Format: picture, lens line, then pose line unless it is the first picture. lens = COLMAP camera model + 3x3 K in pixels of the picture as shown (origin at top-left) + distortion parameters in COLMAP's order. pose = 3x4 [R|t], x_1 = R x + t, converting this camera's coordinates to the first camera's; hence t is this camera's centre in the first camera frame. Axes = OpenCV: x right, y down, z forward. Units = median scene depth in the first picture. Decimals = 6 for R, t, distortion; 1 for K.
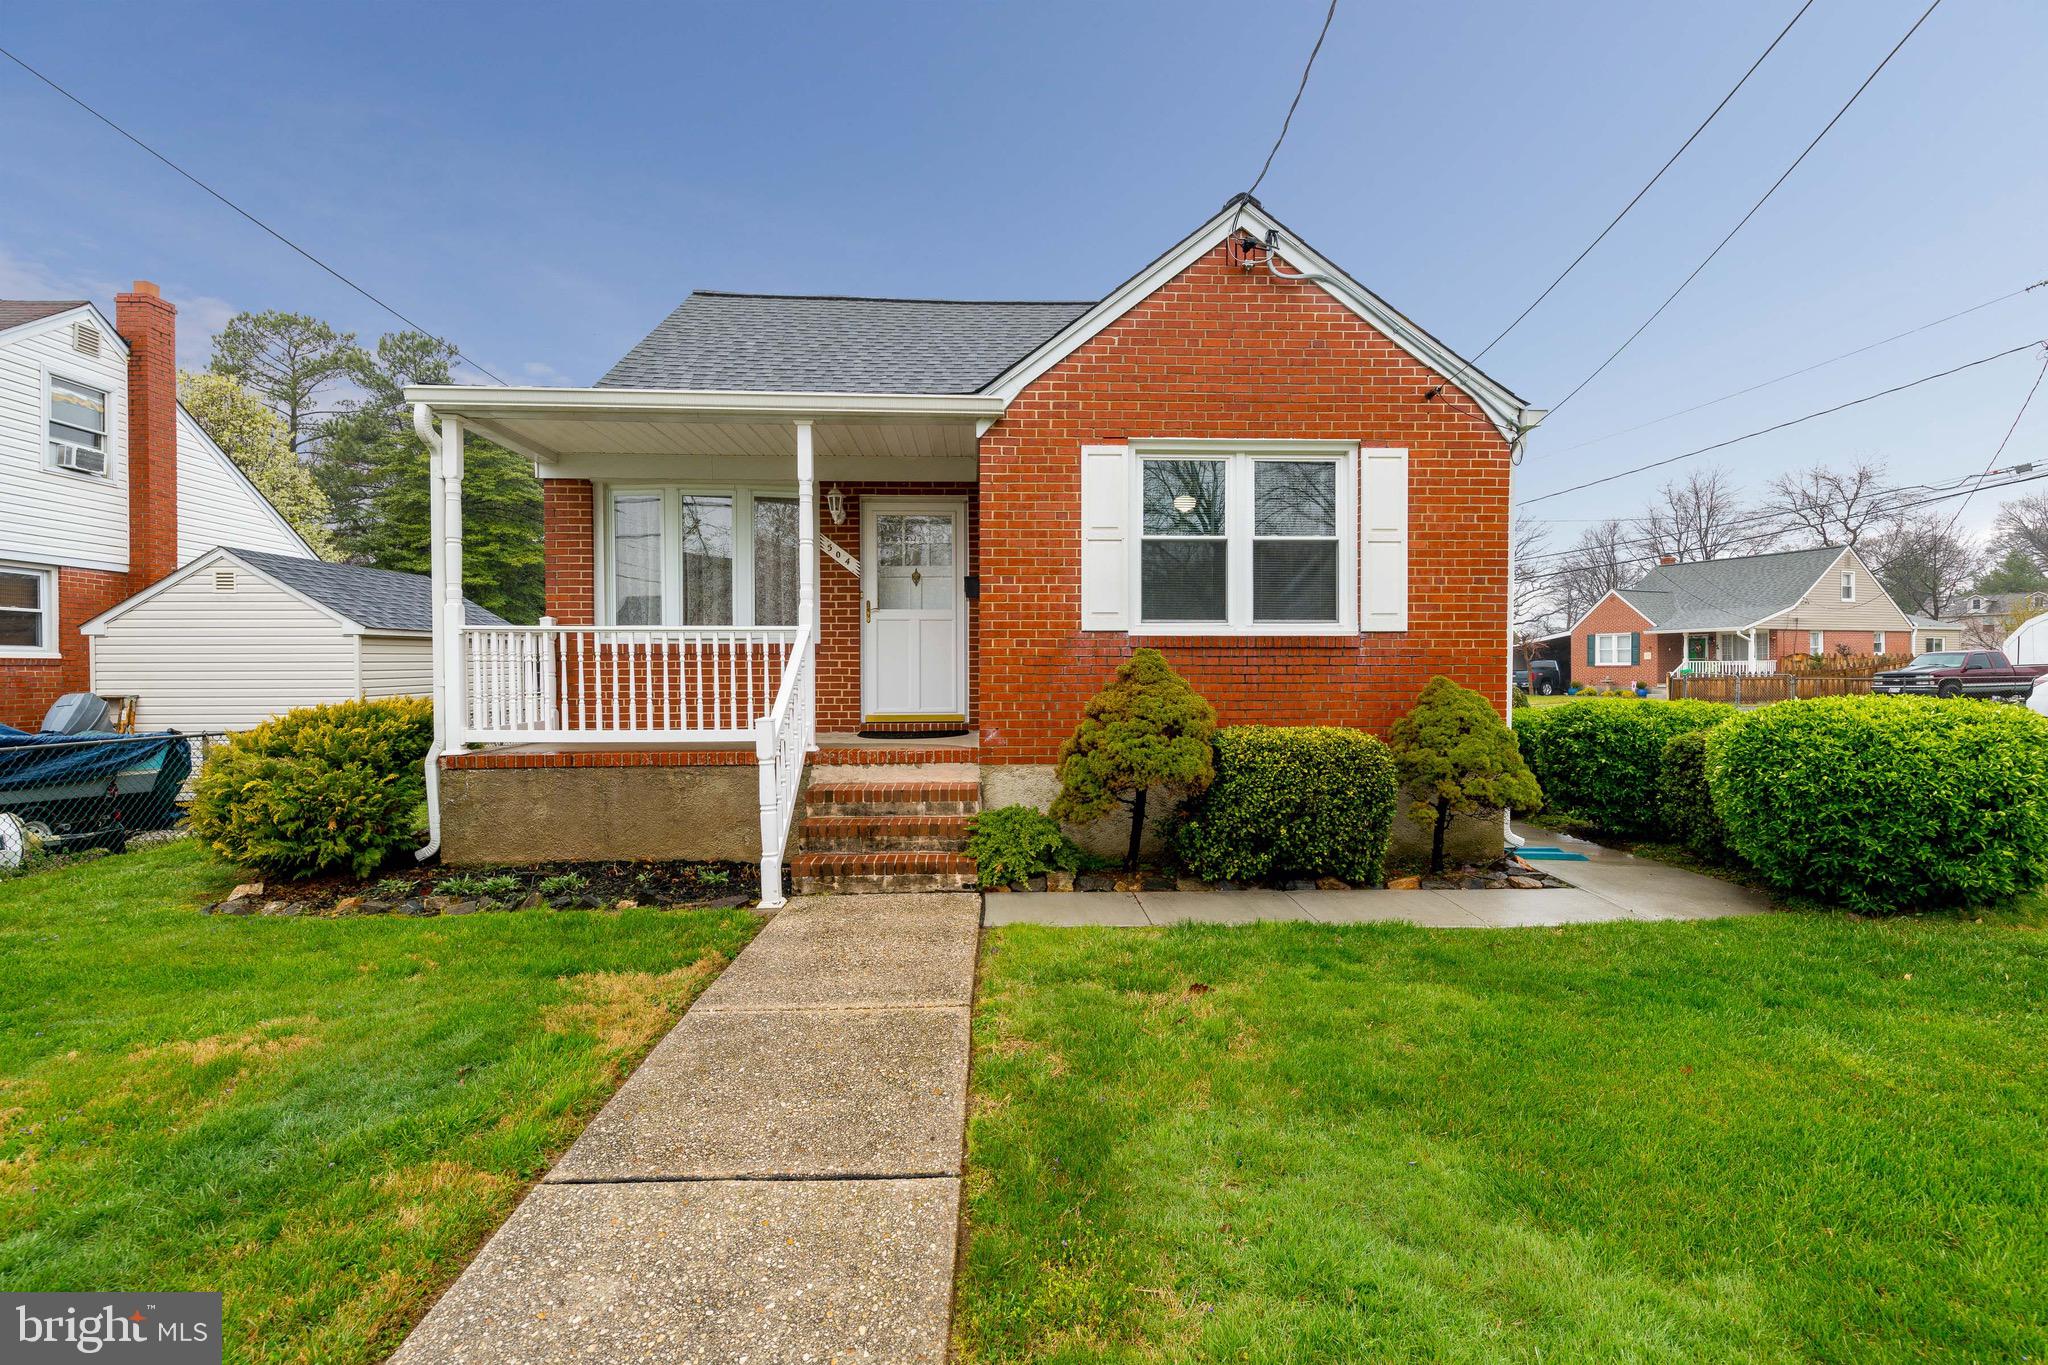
lens RADIAL K [[872.5, 0, 1025.8], [0, 872.5, 679.2], [0, 0, 1]] dist [0.009585, -0.000480]
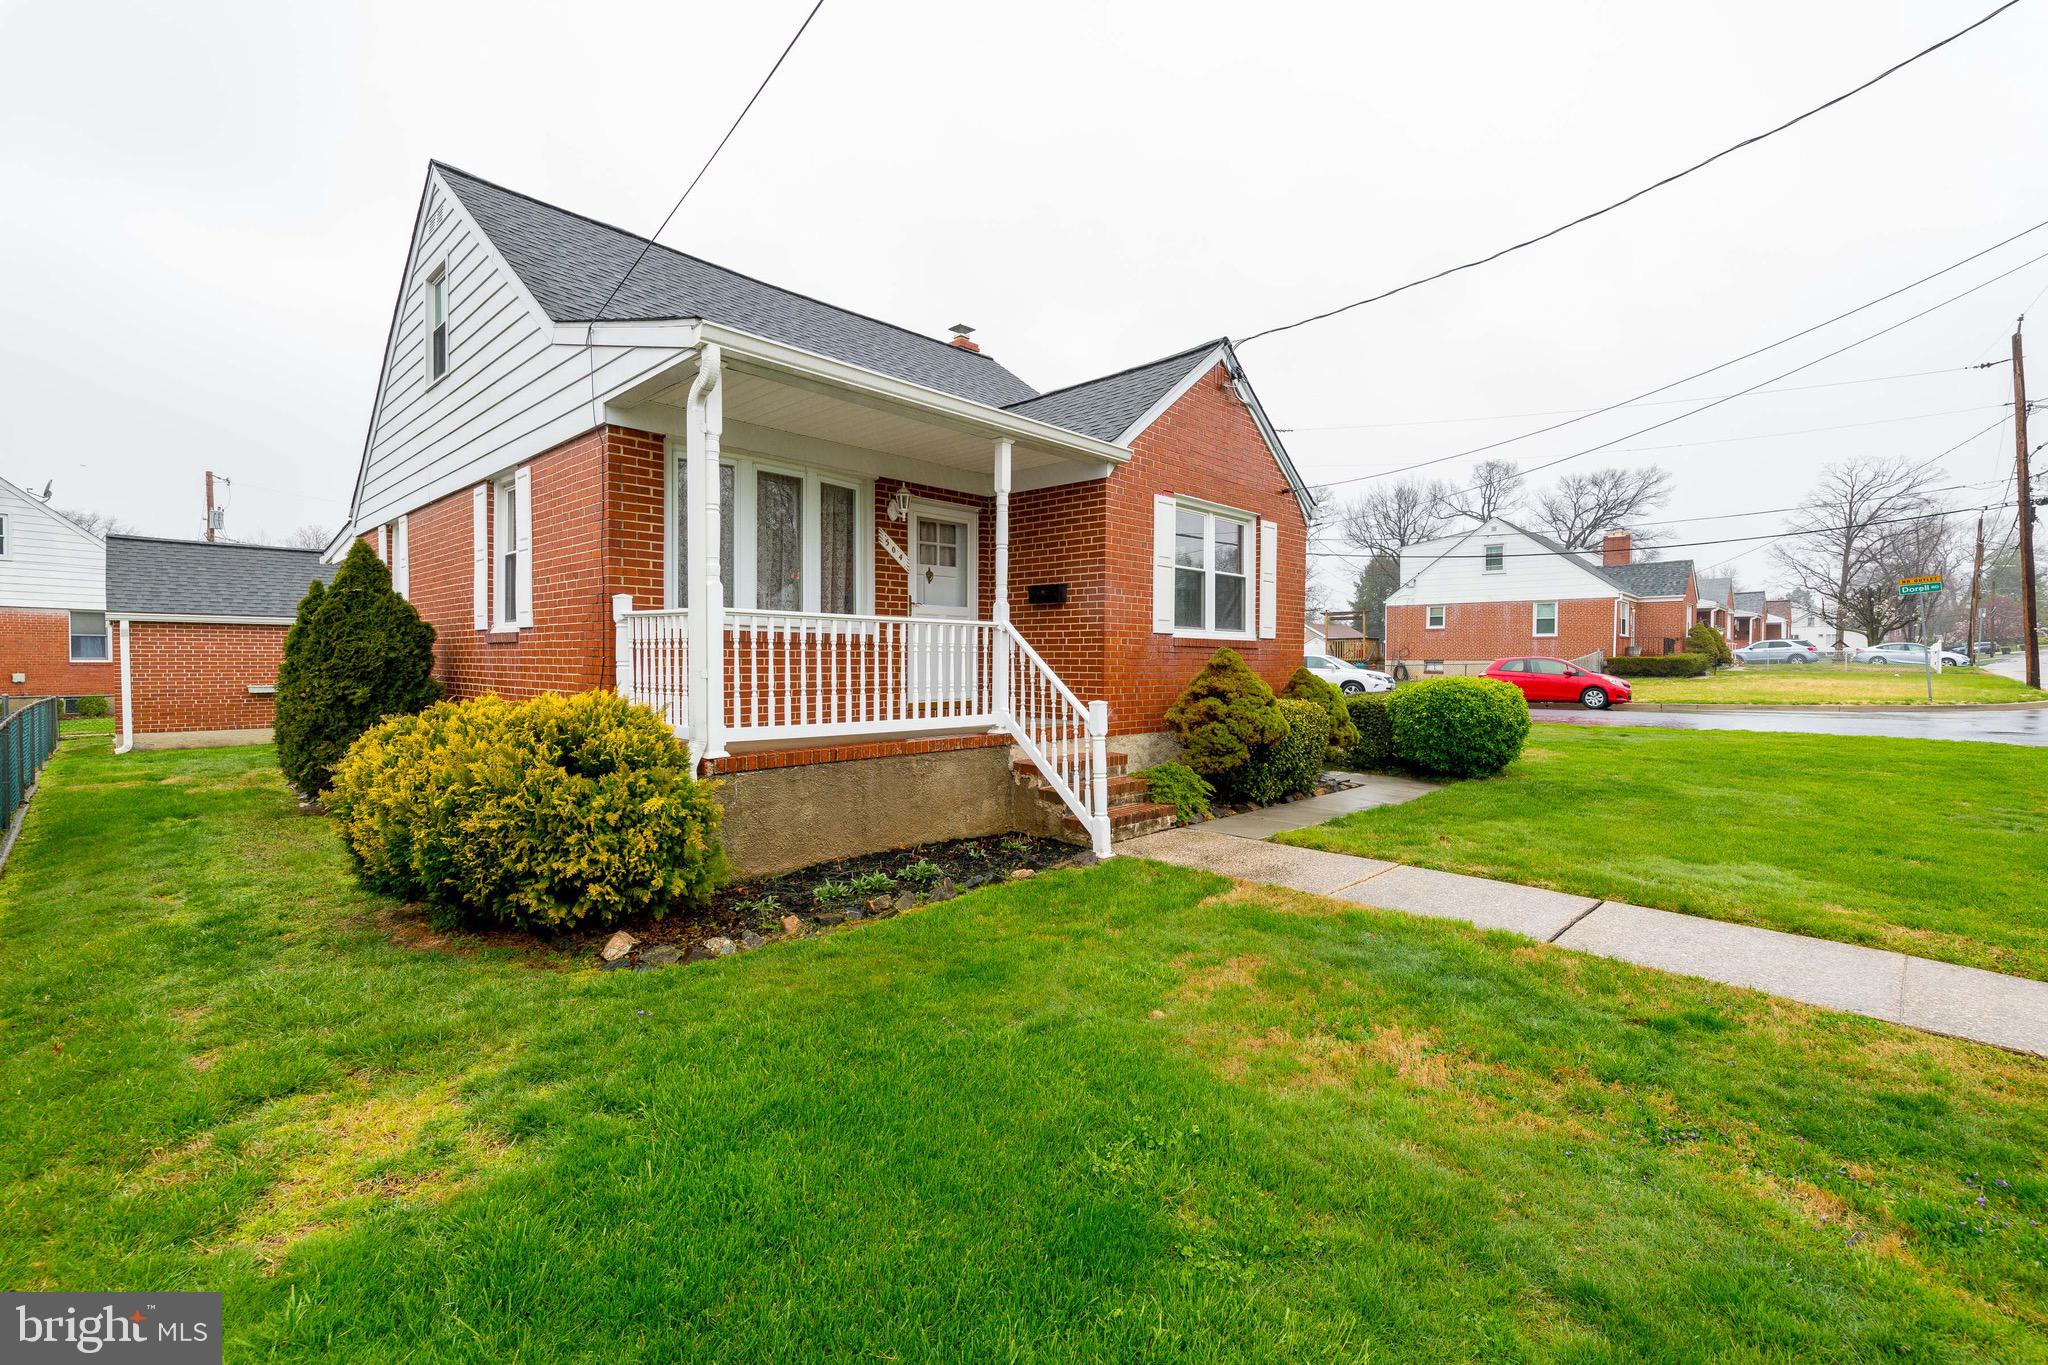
lens RADIAL K [[872.5, 0, 1016.4], [0, 872.5, 676.2], [0, 0, 1]] dist [0.009585, -0.000480]
pose [[0.727427, -0.005679, 0.686161, -0.962762], [0.002164, 0.999980, 0.005983, 0.002559], [-0.686182, -0.002867, 0.727425, 0.165313]]
